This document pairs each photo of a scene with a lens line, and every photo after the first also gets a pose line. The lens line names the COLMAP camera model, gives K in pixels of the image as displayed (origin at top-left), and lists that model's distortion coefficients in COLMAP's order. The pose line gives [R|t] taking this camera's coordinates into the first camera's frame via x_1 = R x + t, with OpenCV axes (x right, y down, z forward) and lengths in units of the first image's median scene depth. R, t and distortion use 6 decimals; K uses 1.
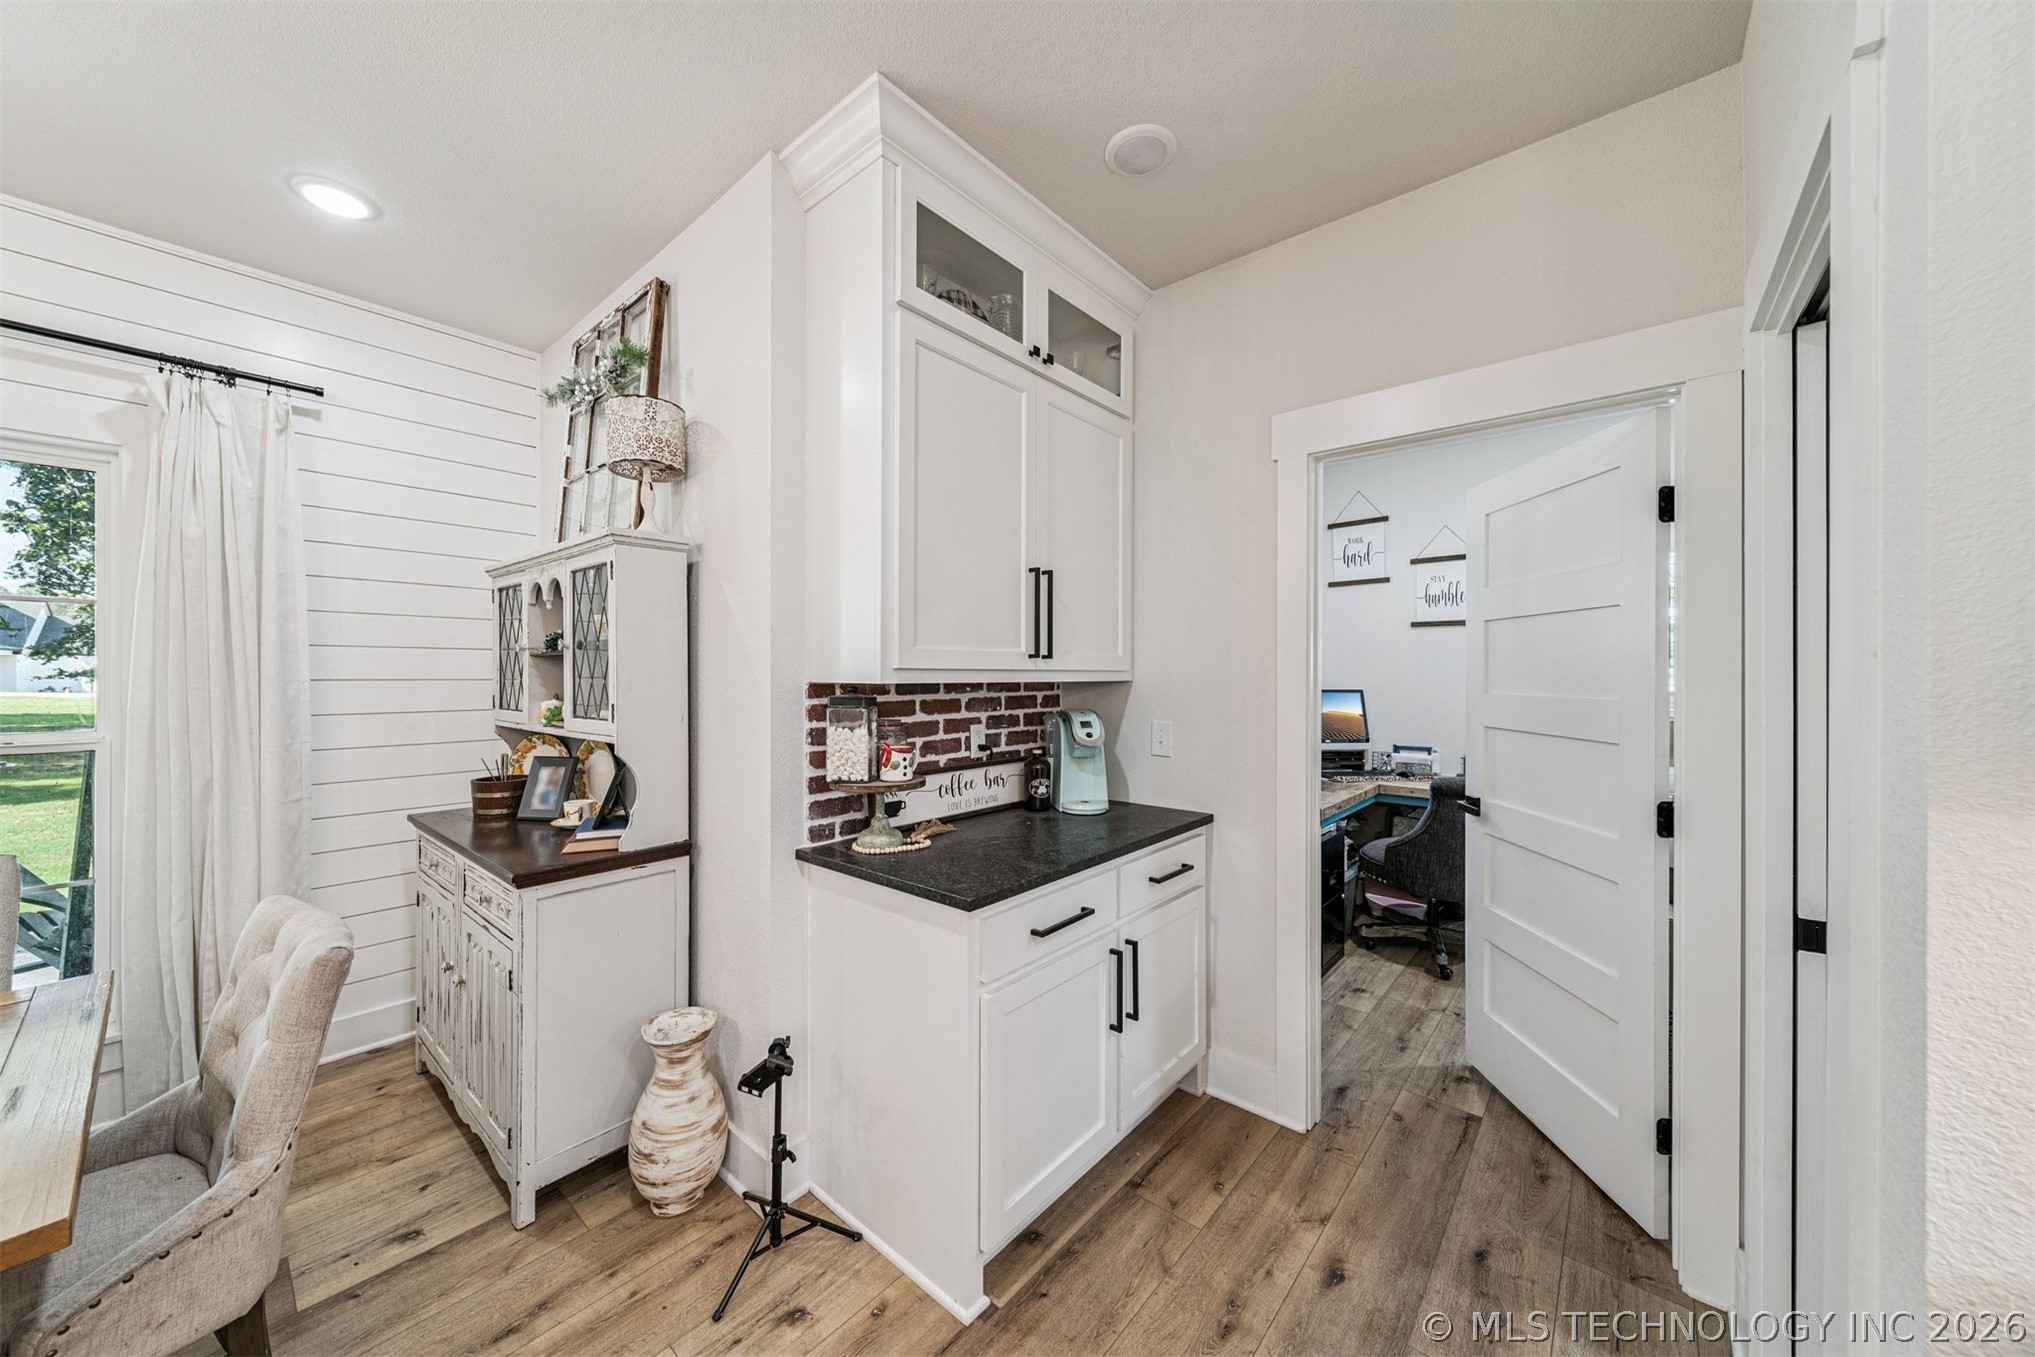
lens RADIAL K [[717.8, 0, 1006.8], [0, 717.8, 668.1], [0, 0, 1]] dist [0.001277, -0.001262]
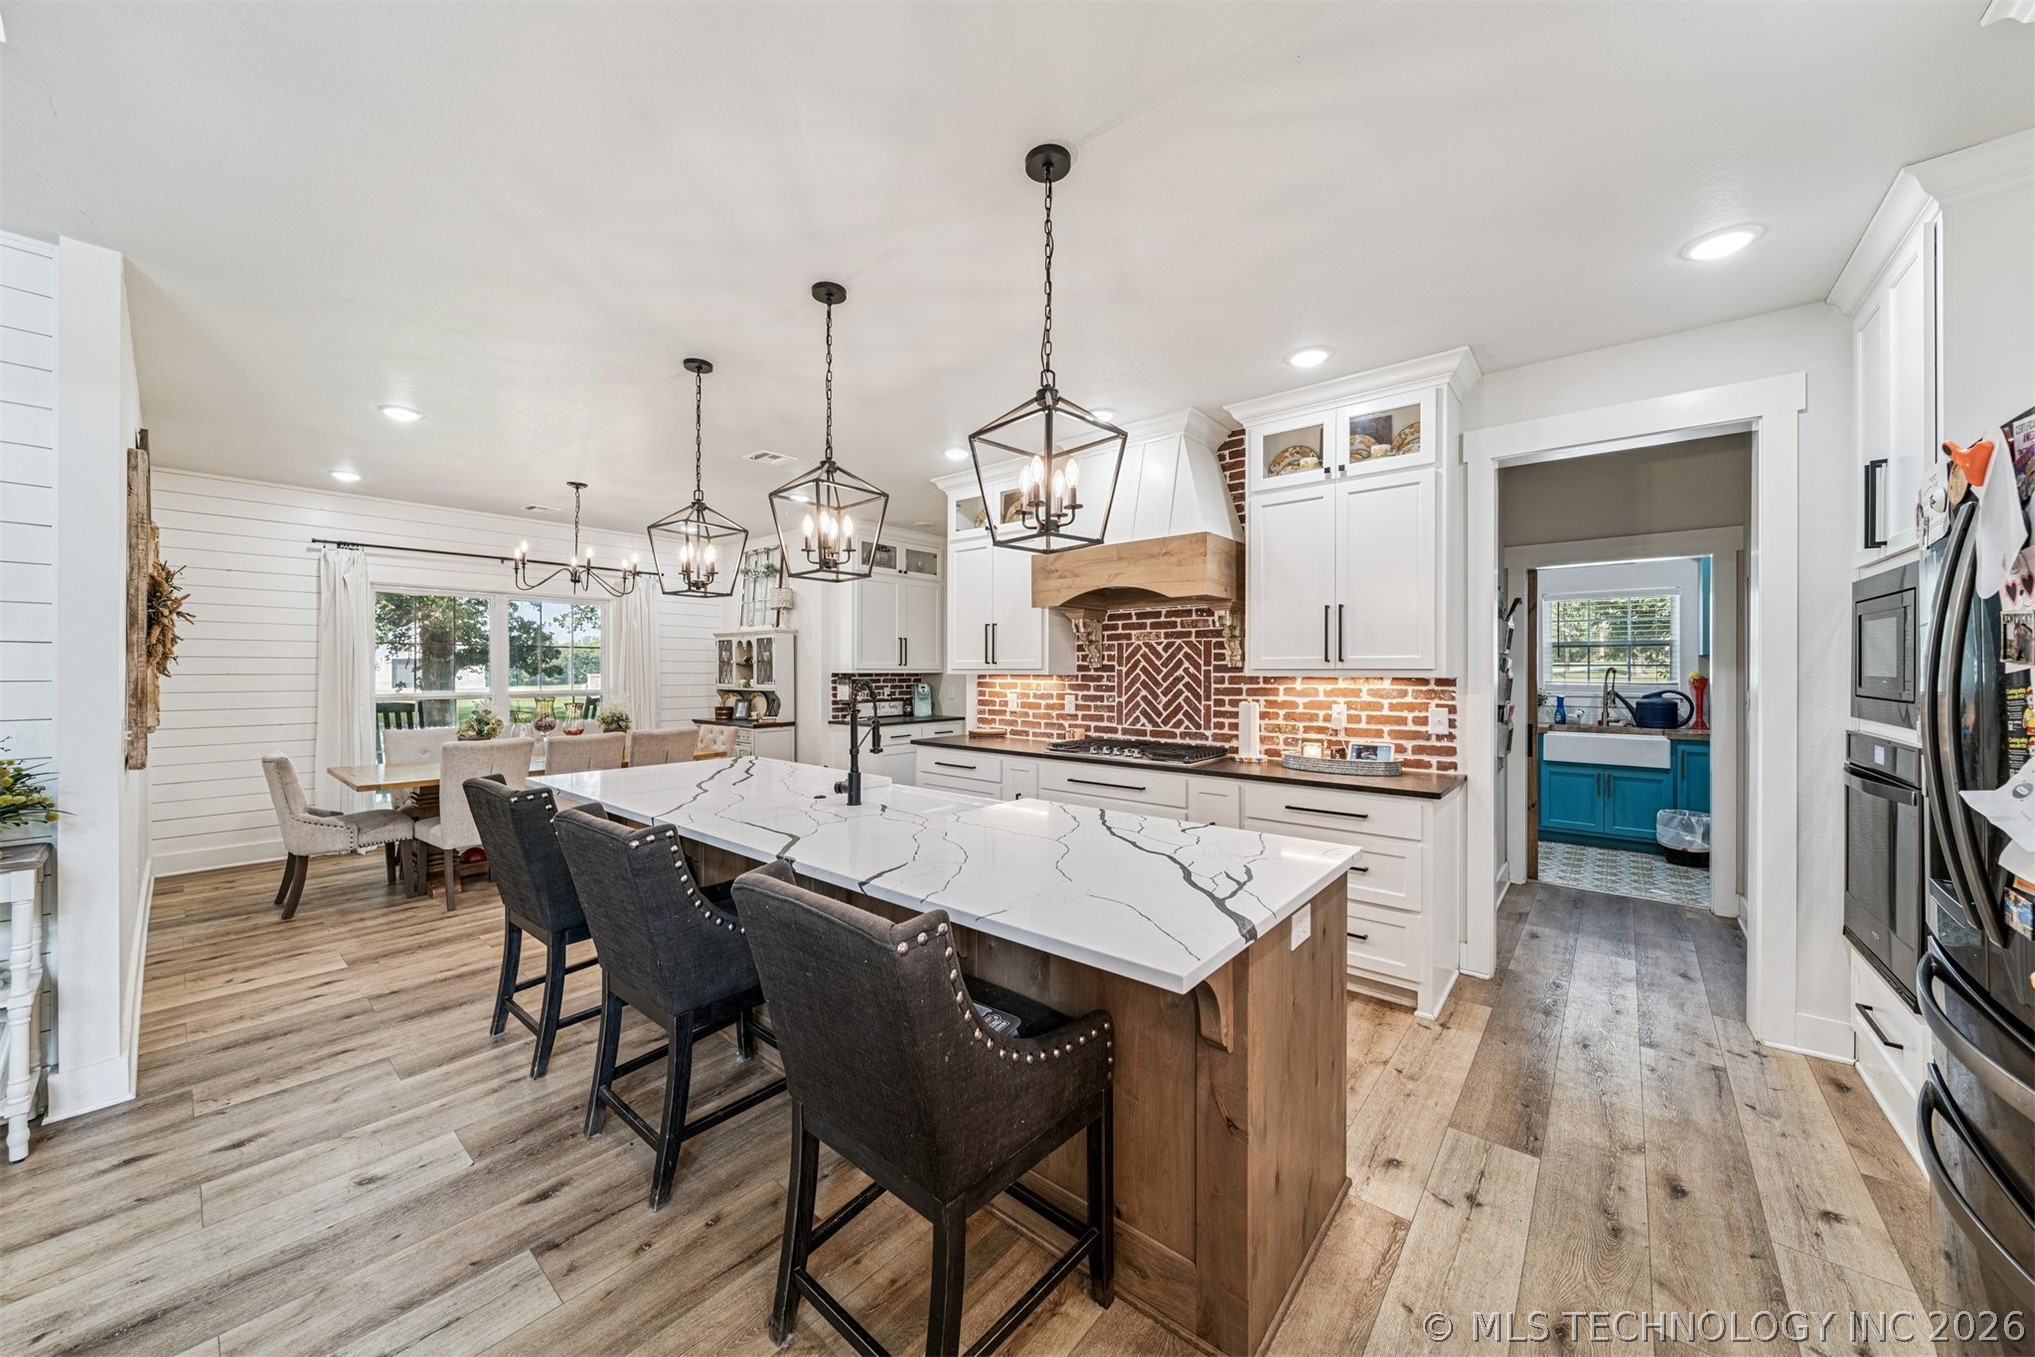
lens RADIAL K [[717.8, 0, 1006.5], [0, 717.8, 667.6], [0, 0, 1]] dist [0.001277, -0.001262]
pose [[0.999985, -0.002356, 0.004931, 0.482614], [0.002352, 0.999997, 0.000866, -0.005554], [-0.004933, -0.000855, 0.999987, -2.167022]]
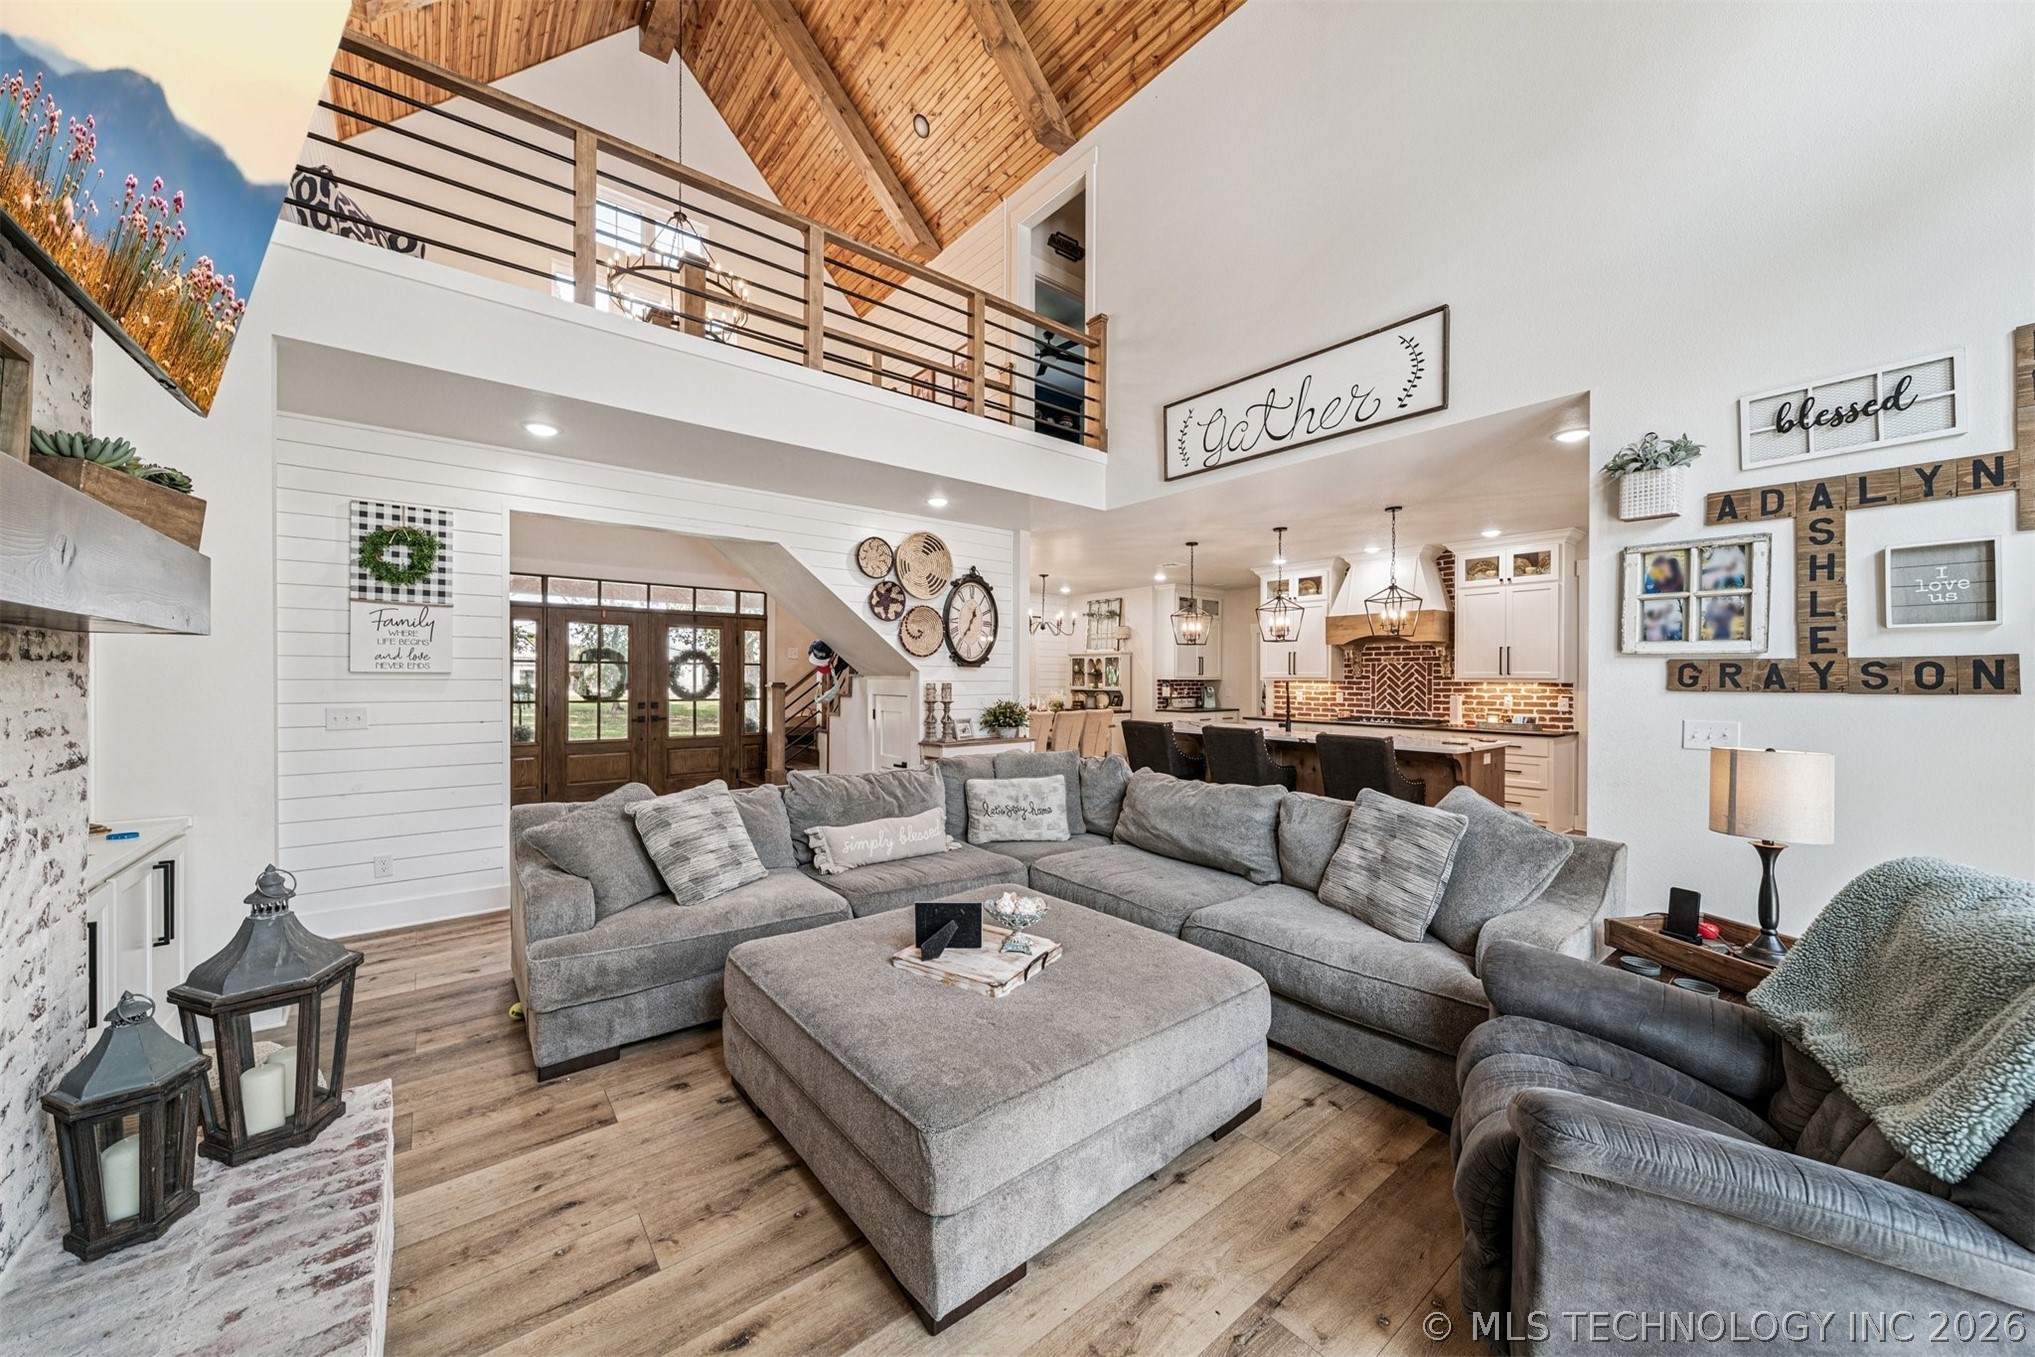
lens RADIAL K [[717.8, 0, 1007.2], [0, 717.8, 674.7], [0, 0, 1]] dist [0.001277, -0.001262]
pose [[0.981911, -0.000124, -0.189341, -0.319714], [0.000303, 1.000000, 0.000918, -0.018881], [0.189341, -0.000958, 0.981911, -4.057431]]
